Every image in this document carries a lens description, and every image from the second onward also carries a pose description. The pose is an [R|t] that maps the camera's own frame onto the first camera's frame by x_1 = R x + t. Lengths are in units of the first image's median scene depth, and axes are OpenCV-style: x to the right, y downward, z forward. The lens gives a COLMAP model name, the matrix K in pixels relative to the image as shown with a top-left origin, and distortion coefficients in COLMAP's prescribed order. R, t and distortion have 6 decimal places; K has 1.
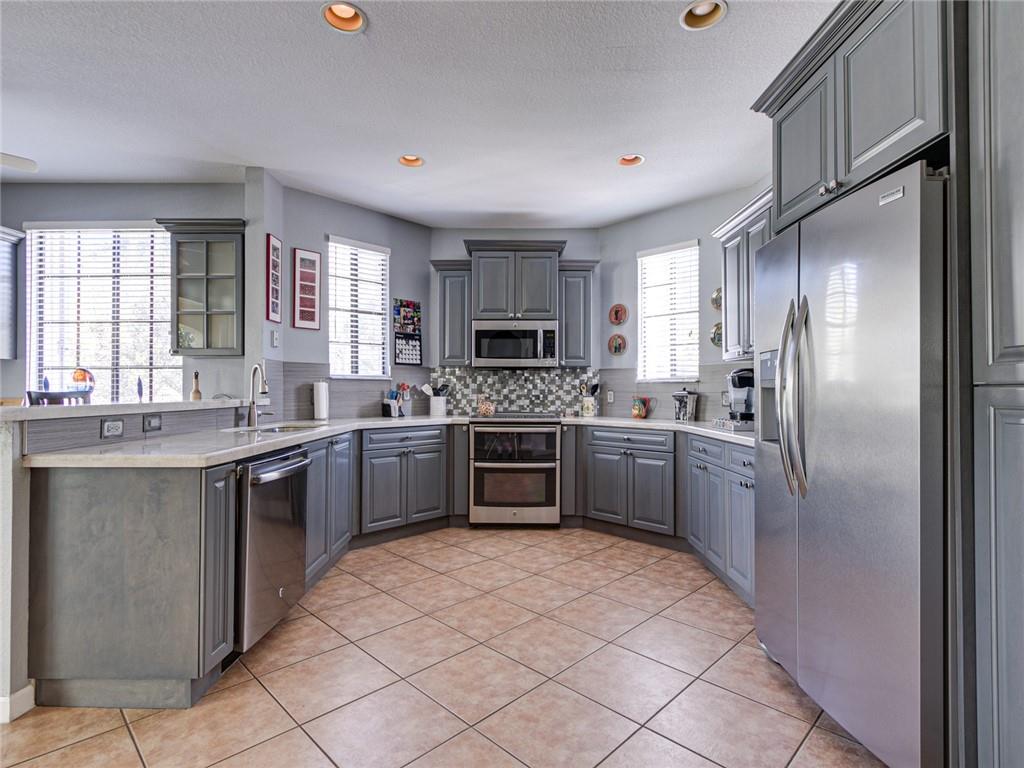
lens RADIAL K [[523.8, 0, 512.1], [0, 523.8, 386.2], [0, 0, 1]] dist [0.007504, -0.003470]
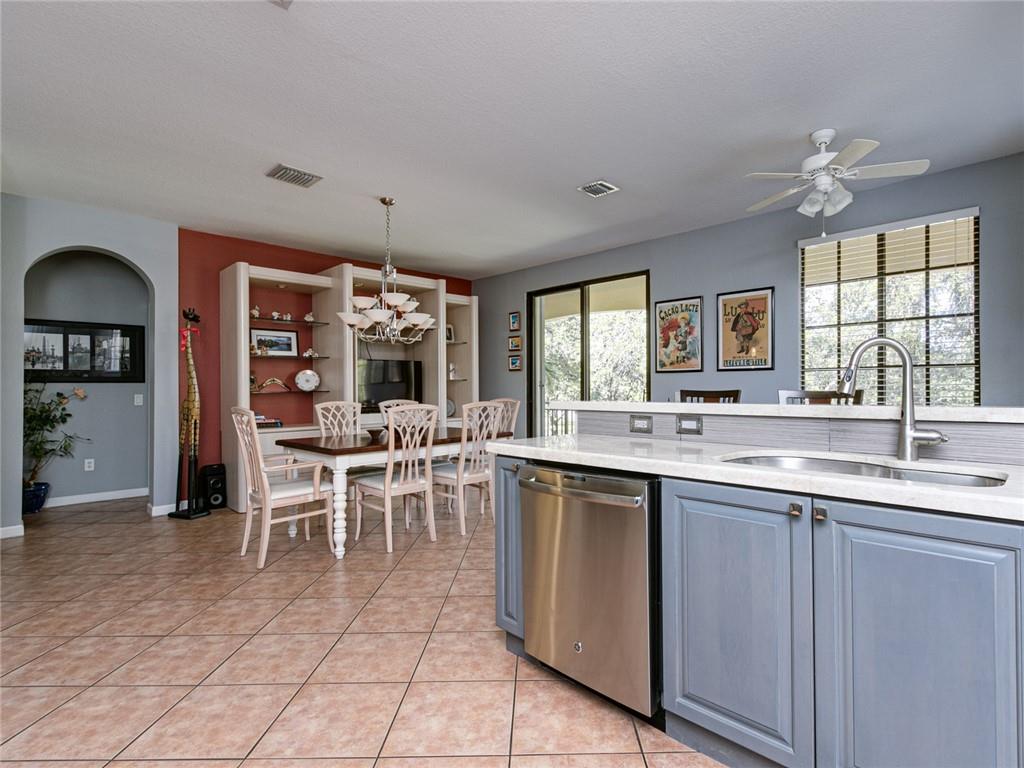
lens RADIAL K [[523.8, 0, 540.2], [0, 523.8, 388.0], [0, 0, 1]] dist [0.007504, -0.003470]
pose [[-0.706626, -0.000507, -0.707587, 0.087712], [0.008052, 0.999929, -0.008757, 0.006566], [0.707541, -0.011885, -0.706572, 0.854121]]
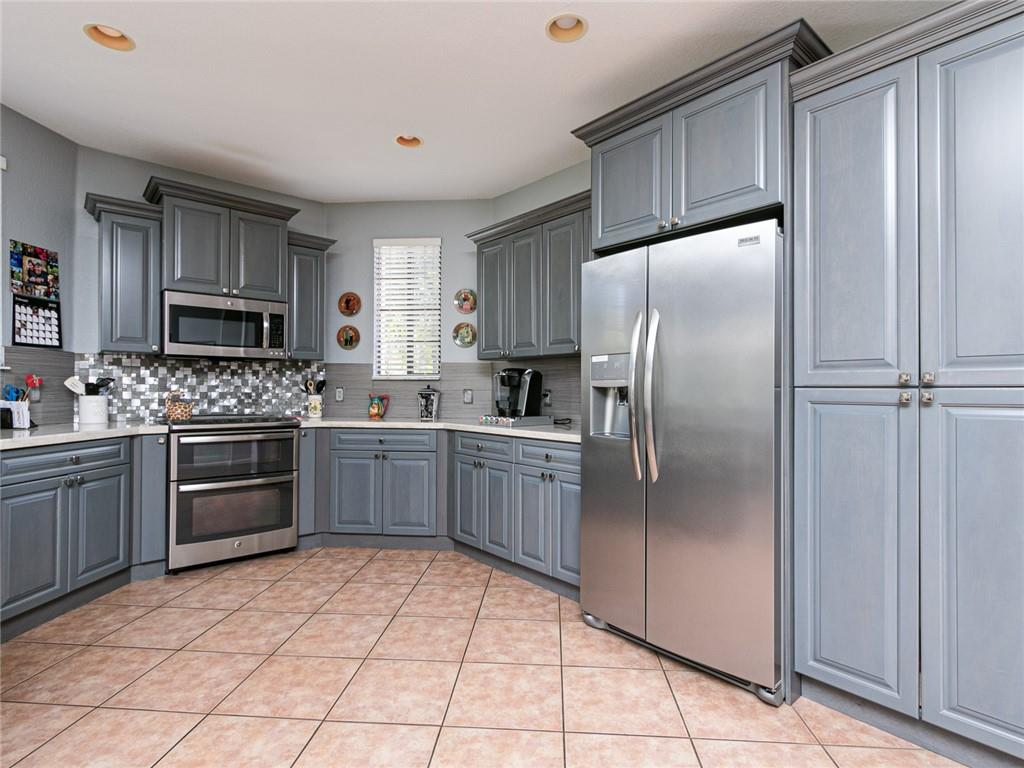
lens RADIAL K [[523.8, 0, 515.4], [0, 523.8, 386.2], [0, 0, 1]] dist [0.007504, -0.003470]
pose [[0.755838, 0.005891, 0.654732, -0.196740], [-0.009862, 0.999949, 0.002388, 0.000510], [-0.654685, -0.008262, 0.755857, 0.139495]]
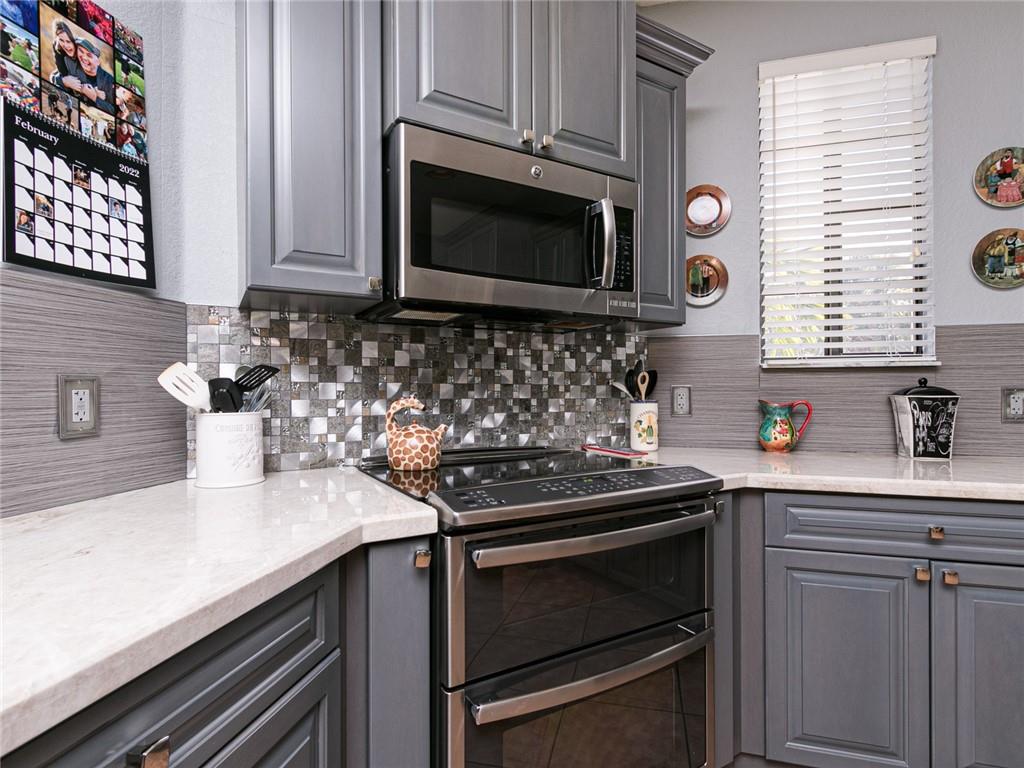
lens RADIAL K [[523.8, 0, 505.0], [0, 523.8, 386.4], [0, 0, 1]] dist [0.007504, -0.003470]
pose [[0.867740, -0.004199, 0.497000, -0.171876], [-0.001034, 0.999947, 0.010253, 0.004535], [-0.497017, -0.009410, 0.867690, 0.793224]]
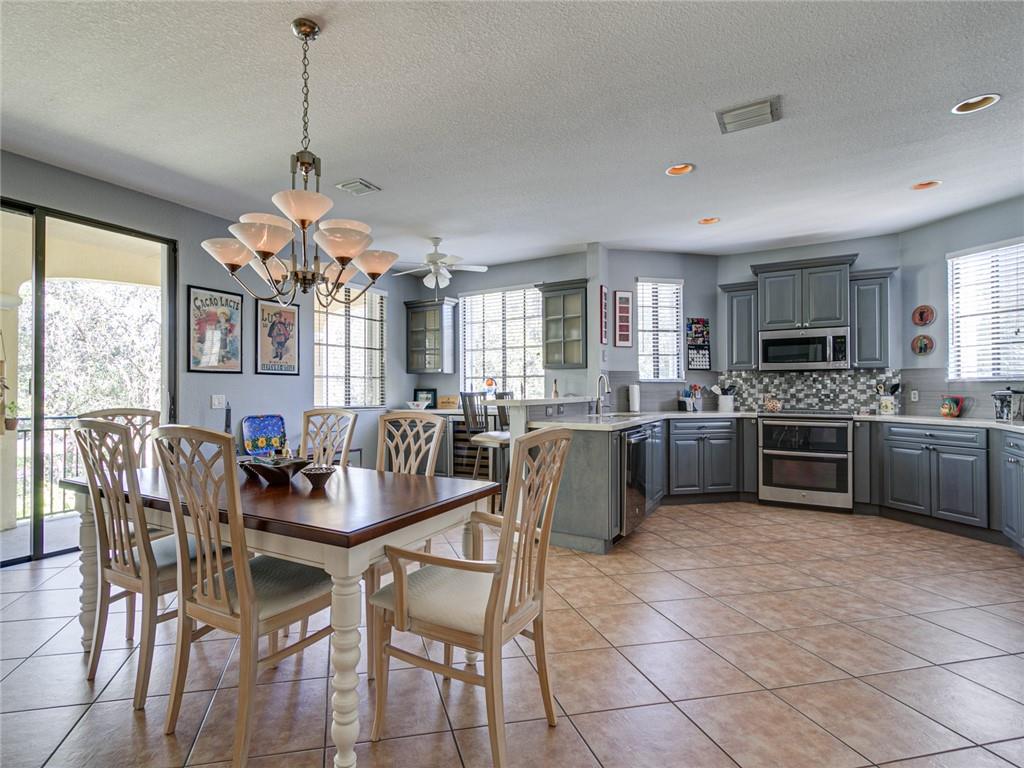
lens RADIAL K [[523.8, 0, 450.7], [0, 523.8, 385.5], [0, 0, 1]] dist [0.007504, -0.003470]
pose [[0.836092, -0.008086, -0.548529, -0.008723], [0.007943, 0.999965, -0.002633, -0.005569], [0.548531, -0.002156, 0.836127, -0.411294]]
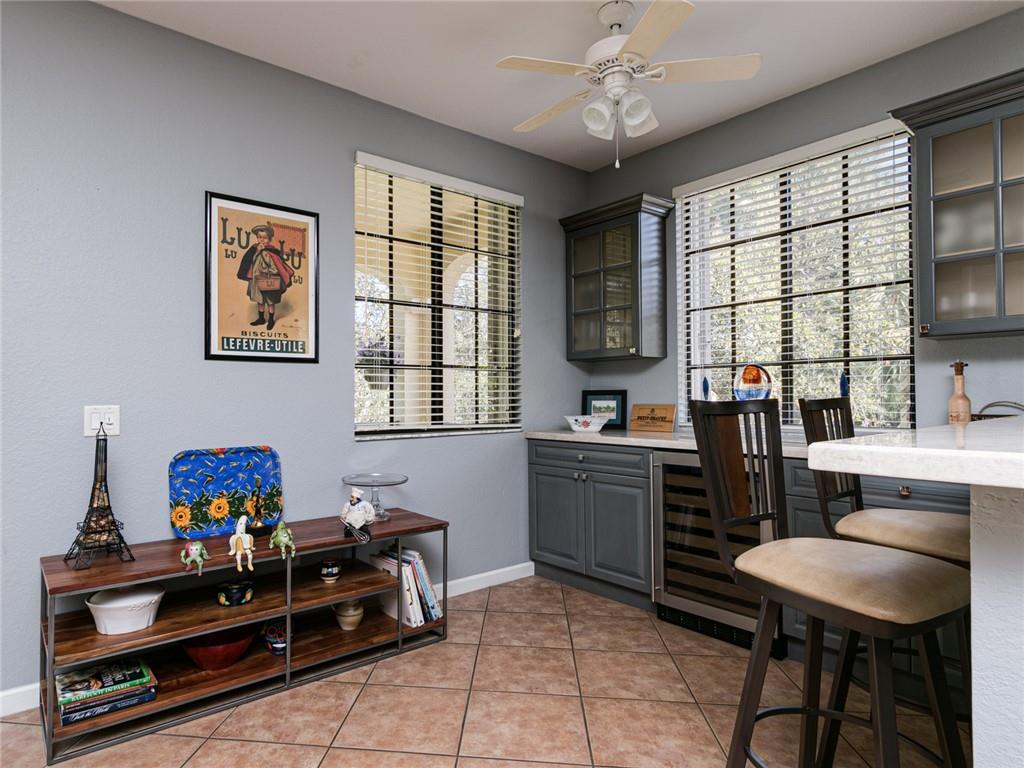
lens RADIAL K [[589.6, 0, 447.9], [0, 589.6, 388.6], [0, 0, 1]] dist [0.003098, 0.001926]
pose [[0.605136, -0.007565, -0.796086, -0.378524], [0.010772, 0.999941, -0.001314, -0.003960], [0.796049, -0.007781, 0.605182, 0.151594]]
